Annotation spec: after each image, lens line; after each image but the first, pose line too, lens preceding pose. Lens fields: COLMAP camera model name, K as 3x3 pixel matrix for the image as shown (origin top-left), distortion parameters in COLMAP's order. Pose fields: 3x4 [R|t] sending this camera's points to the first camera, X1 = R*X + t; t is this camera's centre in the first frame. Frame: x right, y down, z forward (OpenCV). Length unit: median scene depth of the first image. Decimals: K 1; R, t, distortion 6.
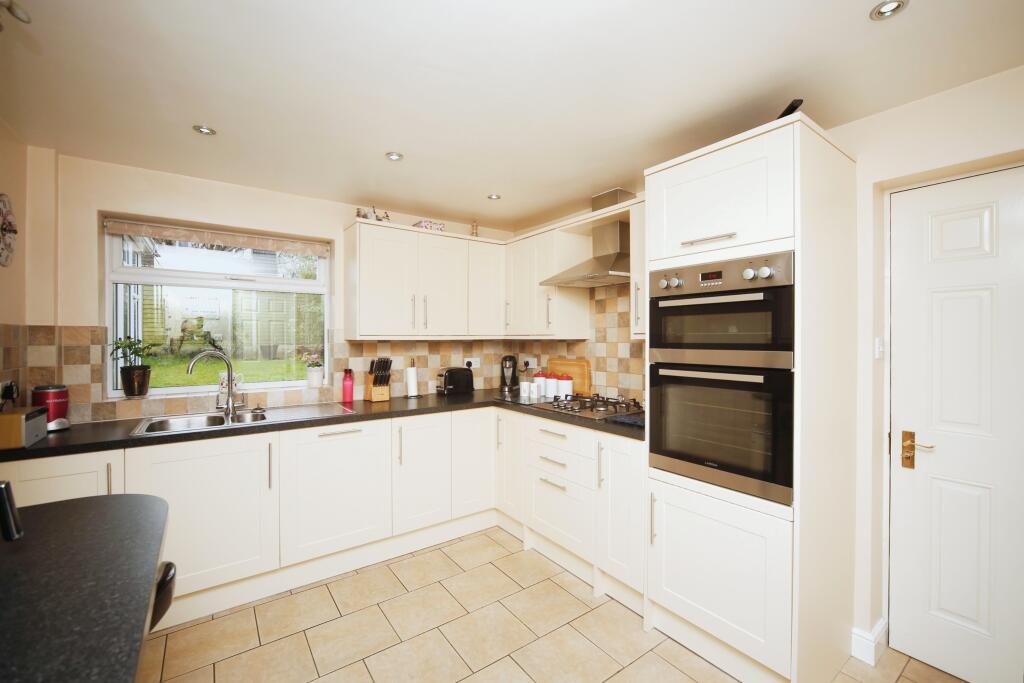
lens RADIAL K [[433.1, 0, 512.0], [0, 433.1, 341.5], [0, 0, 1]] dist [0.000374, 0.000016]
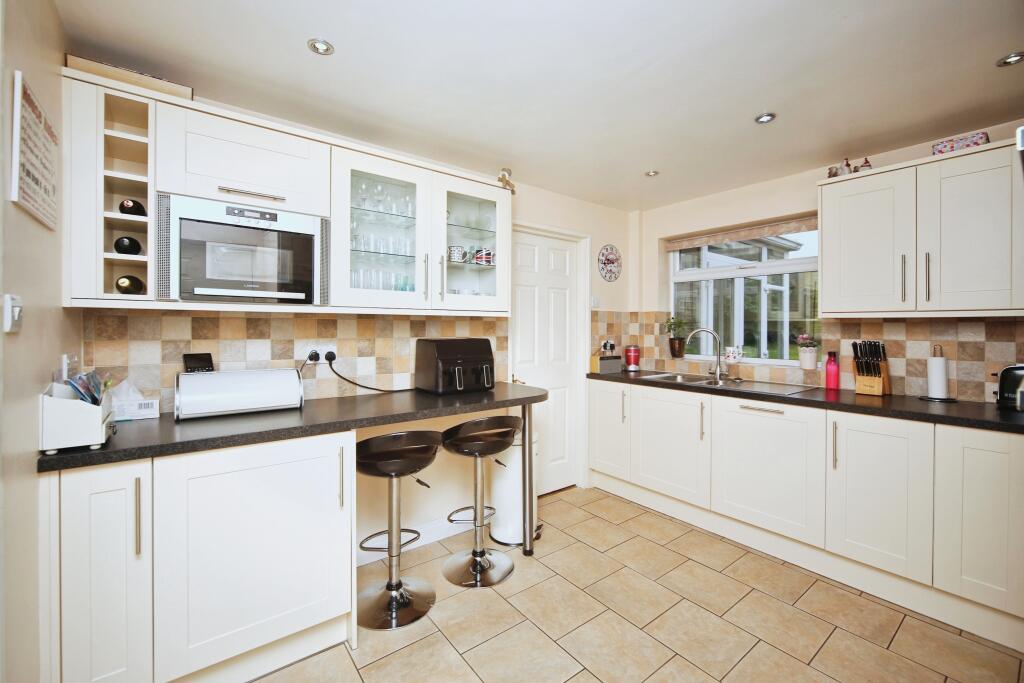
lens RADIAL K [[424.0, 0, 515.0], [0, 424.0, 329.3], [0, 0, 1]] dist [-0.000018, 0.000073]
pose [[0.036443, 0.007100, -0.999311, 0.472521], [-0.014298, 0.999876, 0.006583, 0.022494], [0.999233, 0.014048, 0.036540, 0.329200]]
